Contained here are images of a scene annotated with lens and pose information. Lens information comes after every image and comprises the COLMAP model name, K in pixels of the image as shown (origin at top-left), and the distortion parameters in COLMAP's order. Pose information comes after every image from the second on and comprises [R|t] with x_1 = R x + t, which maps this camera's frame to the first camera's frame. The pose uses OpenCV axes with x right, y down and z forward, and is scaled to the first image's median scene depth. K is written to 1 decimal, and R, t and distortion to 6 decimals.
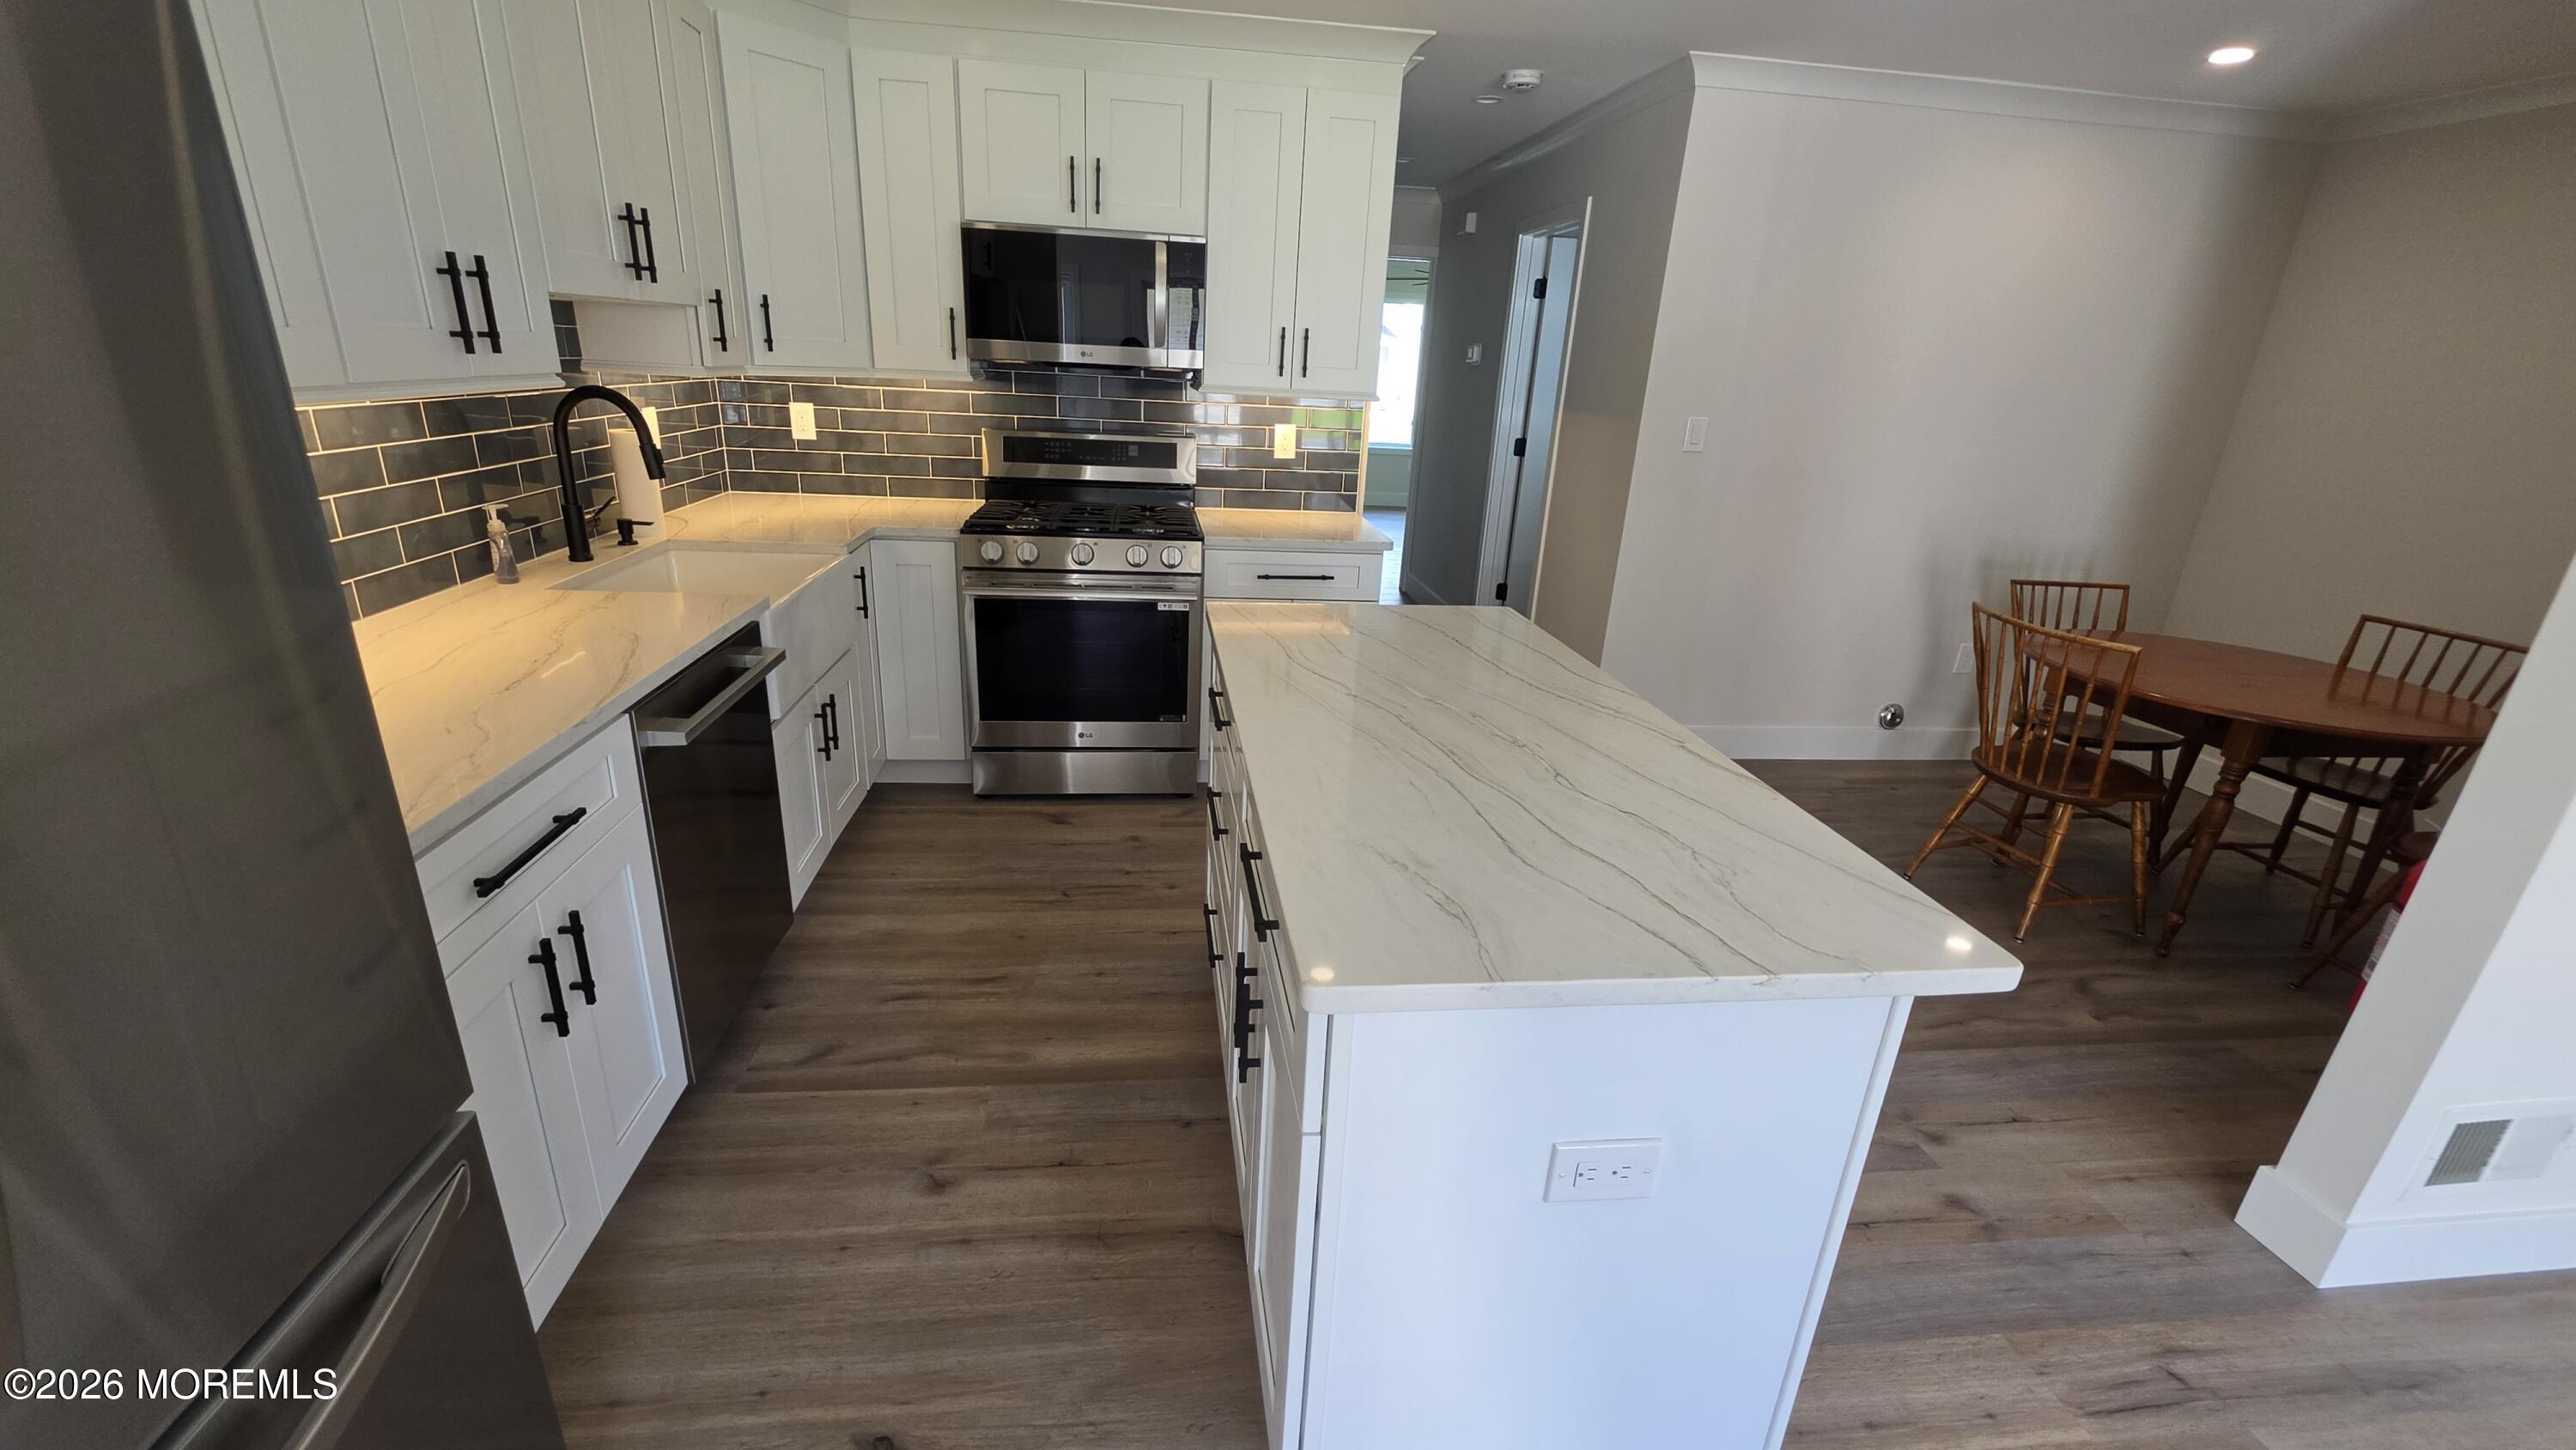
lens RADIAL K [[1035.3, 0, 1270.4], [0, 1035.3, 732.8], [0, 0, 1]] dist [0.001690, -0.000962]
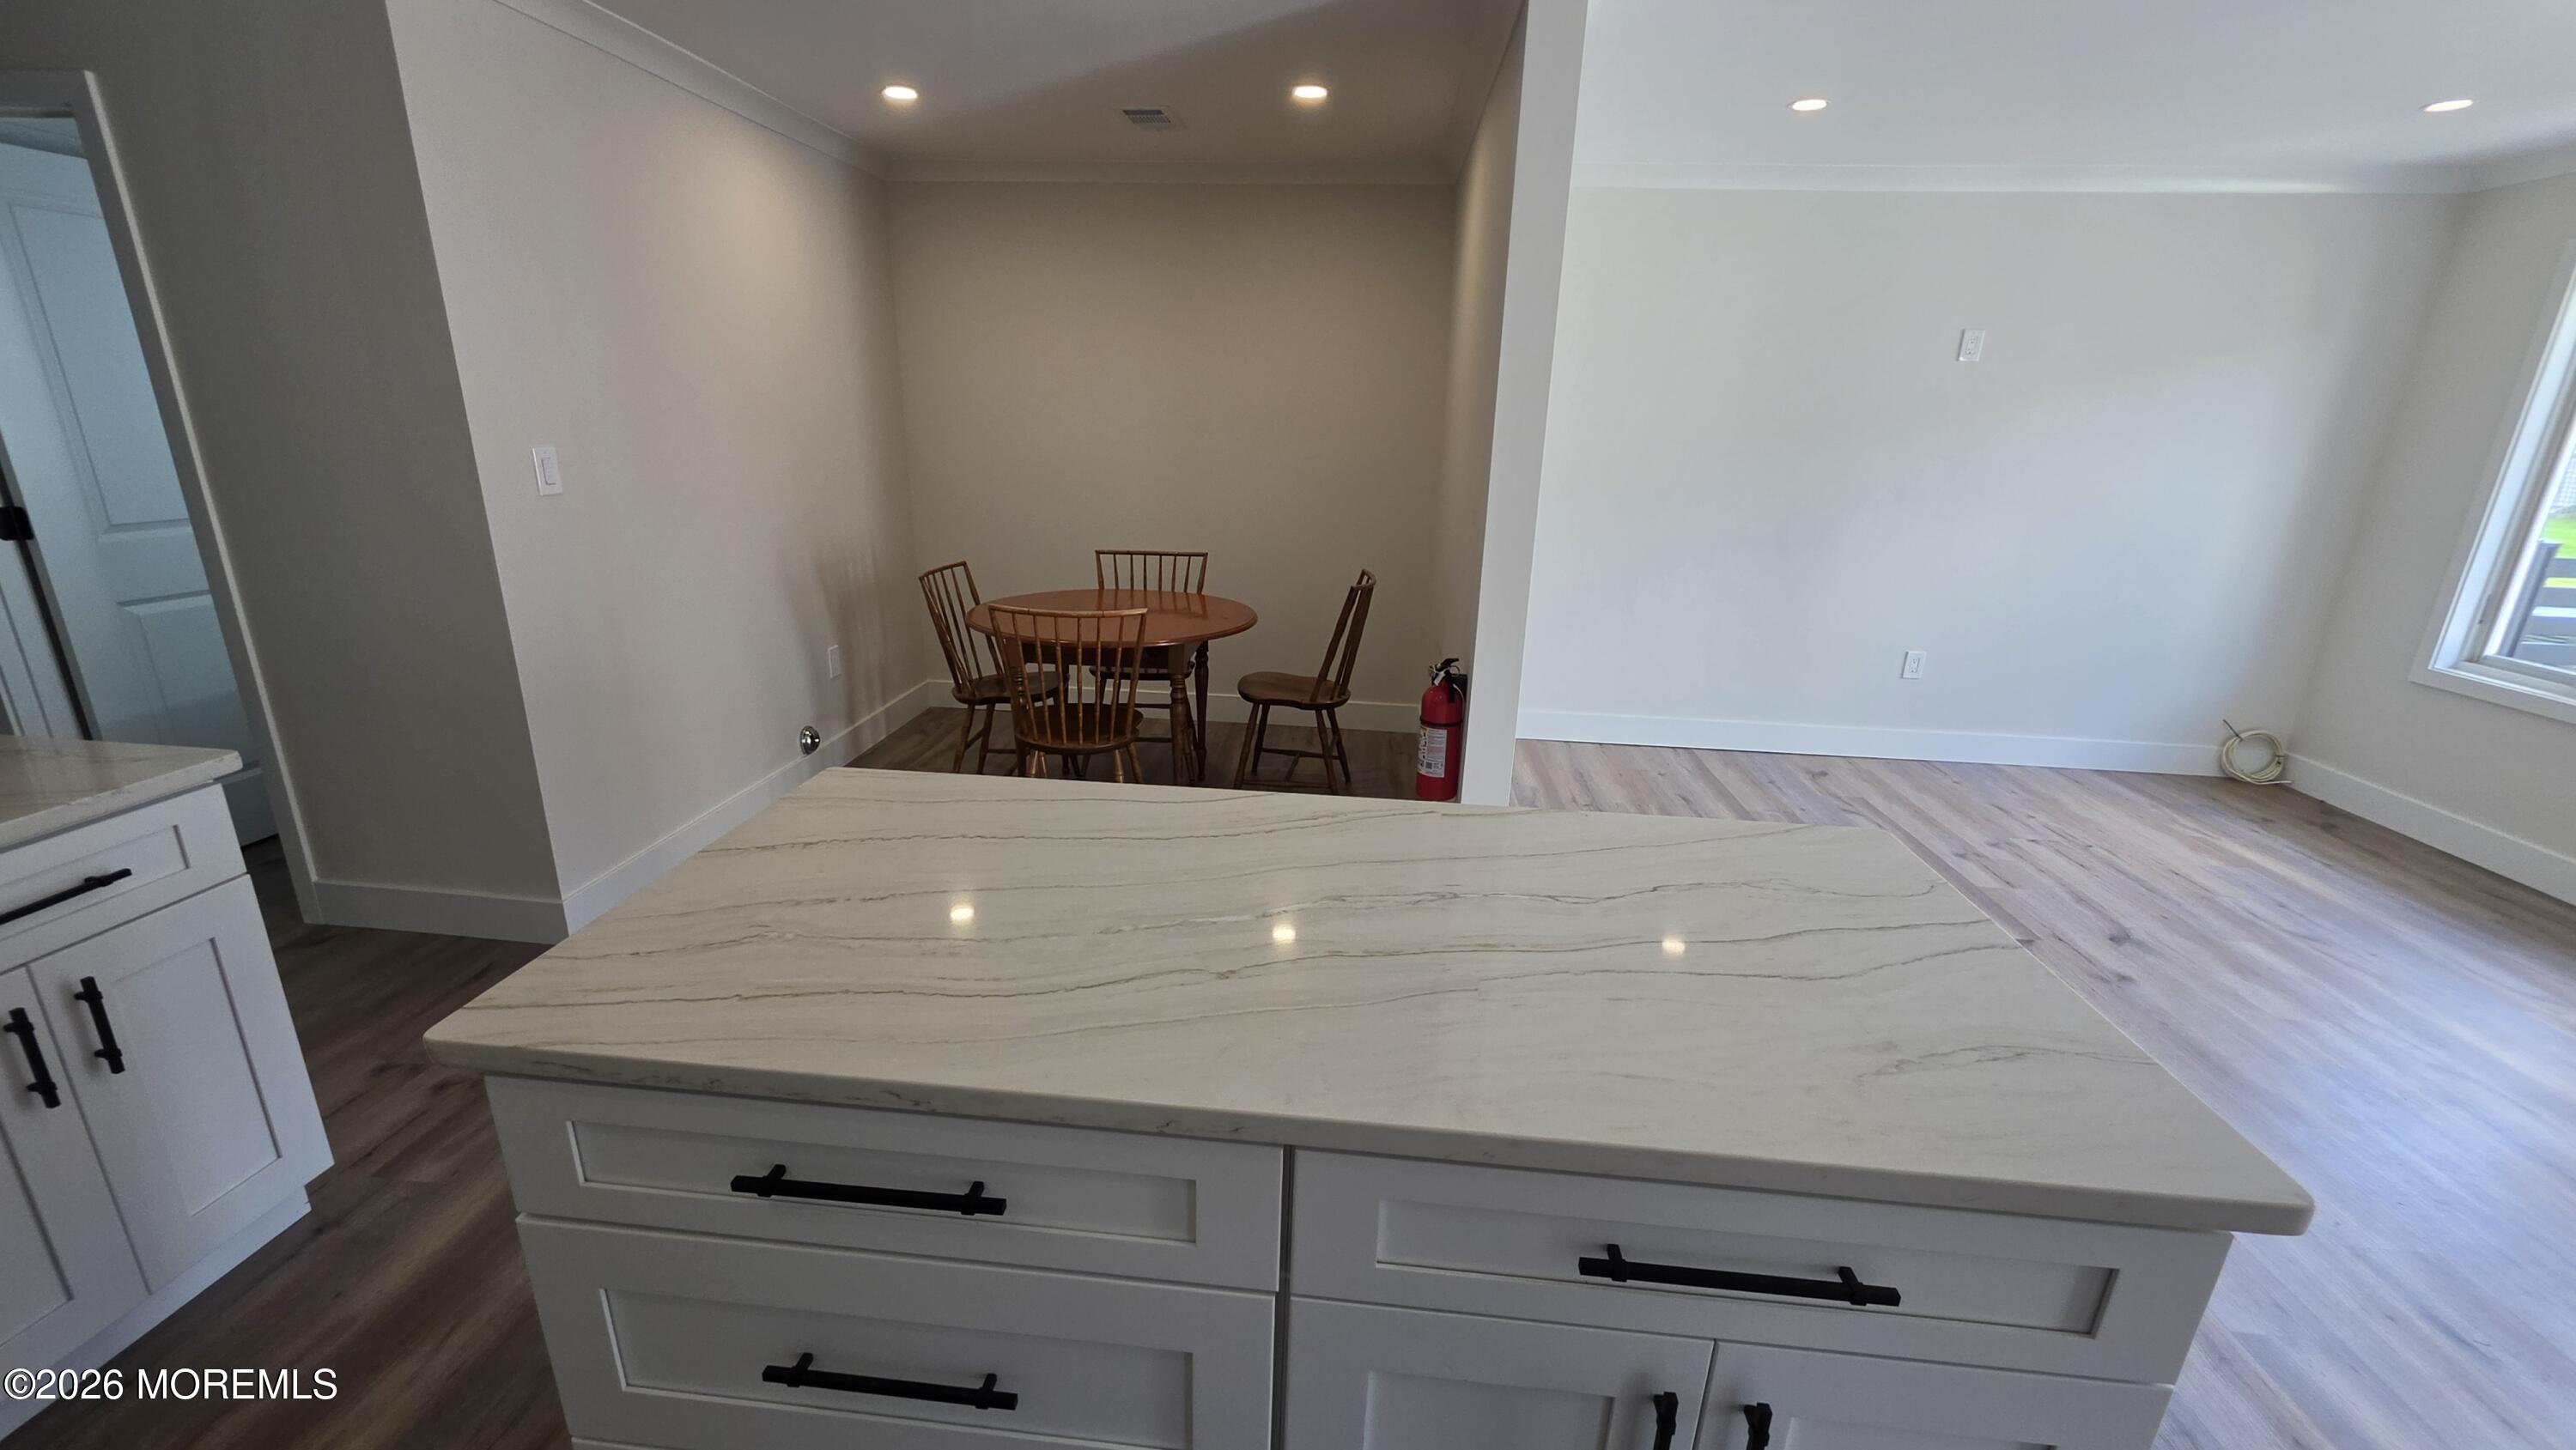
lens RADIAL K [[1035.3, 0, 1280.7], [0, 1035.3, 734.9], [0, 0, 1]] dist [0.001690, -0.000962]
pose [[0.226640, -0.336165, 0.914126, -0.232522], [0.321966, 0.911644, 0.255427, -0.170921], [-0.919224, 0.236428, 0.314849, 0.422367]]
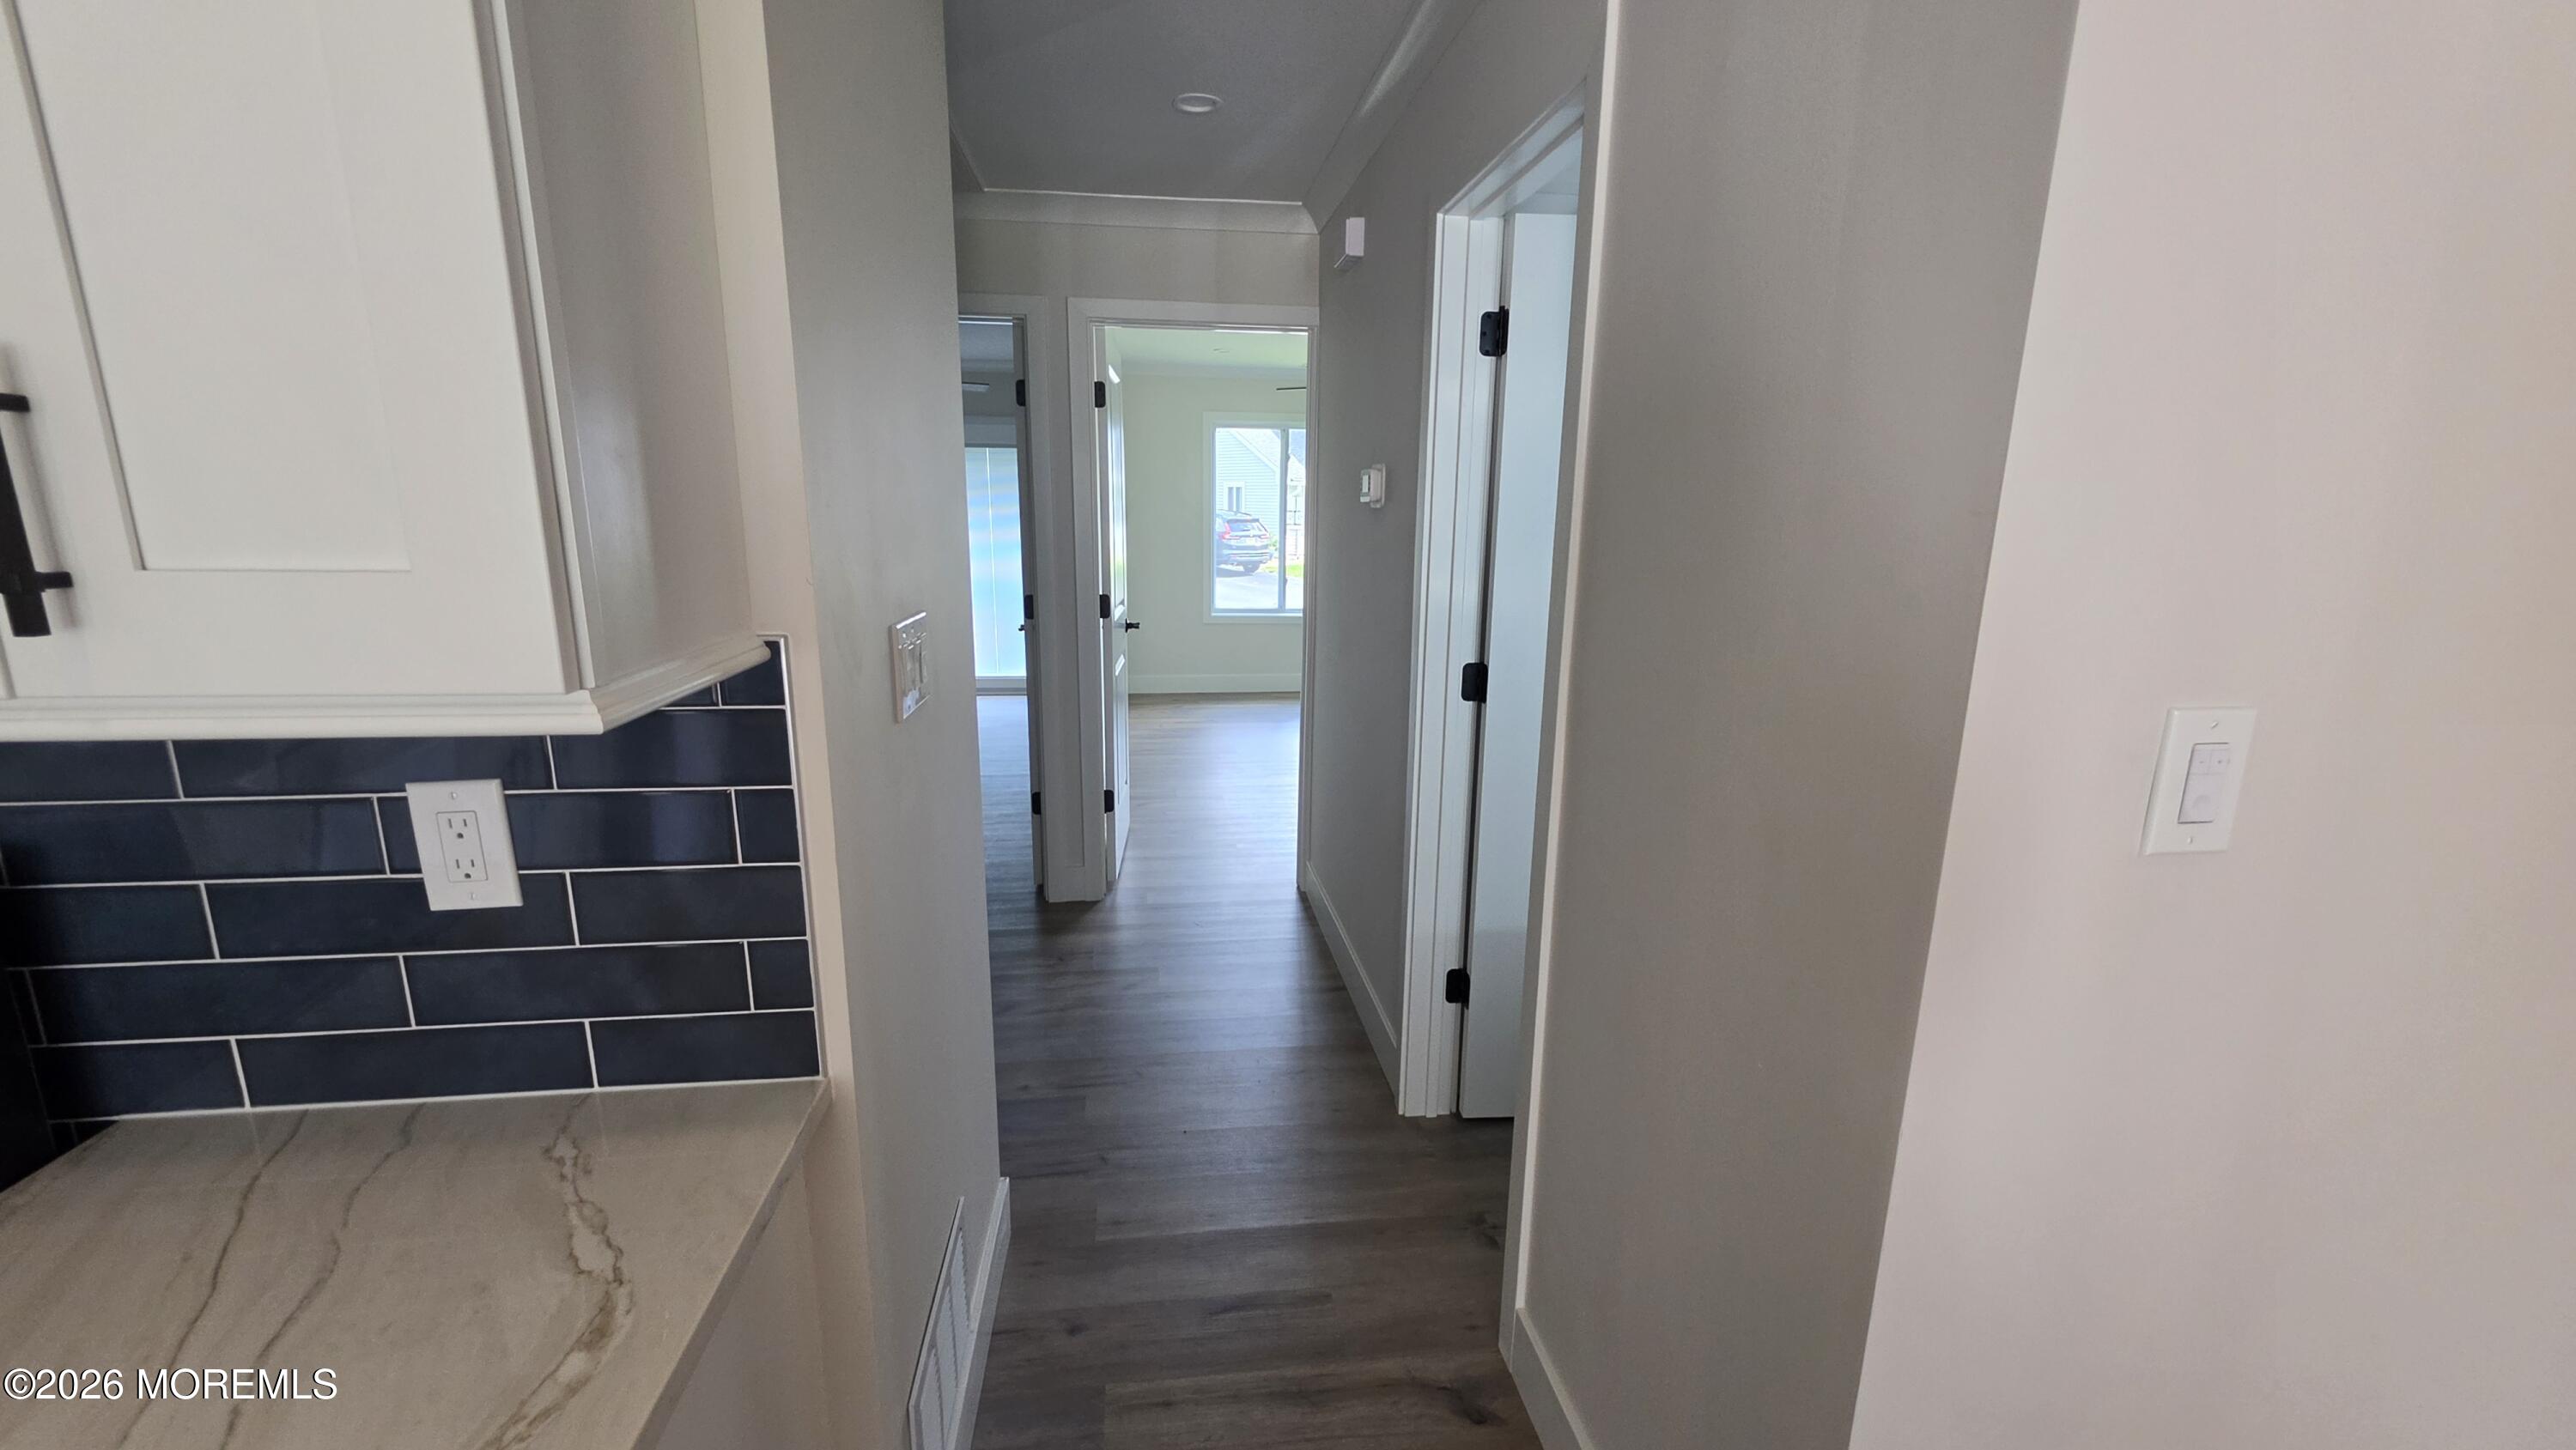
lens RADIAL K [[1035.3, 0, 1296.0], [0, 1035.3, 729.5], [0, 0, 1]] dist [0.001690, -0.000962]
pose [[0.998944, -0.036265, 0.028192, 0.252884], [0.039648, 0.990644, -0.130582, -0.335245], [-0.023193, 0.131561, 0.991037, 0.943694]]
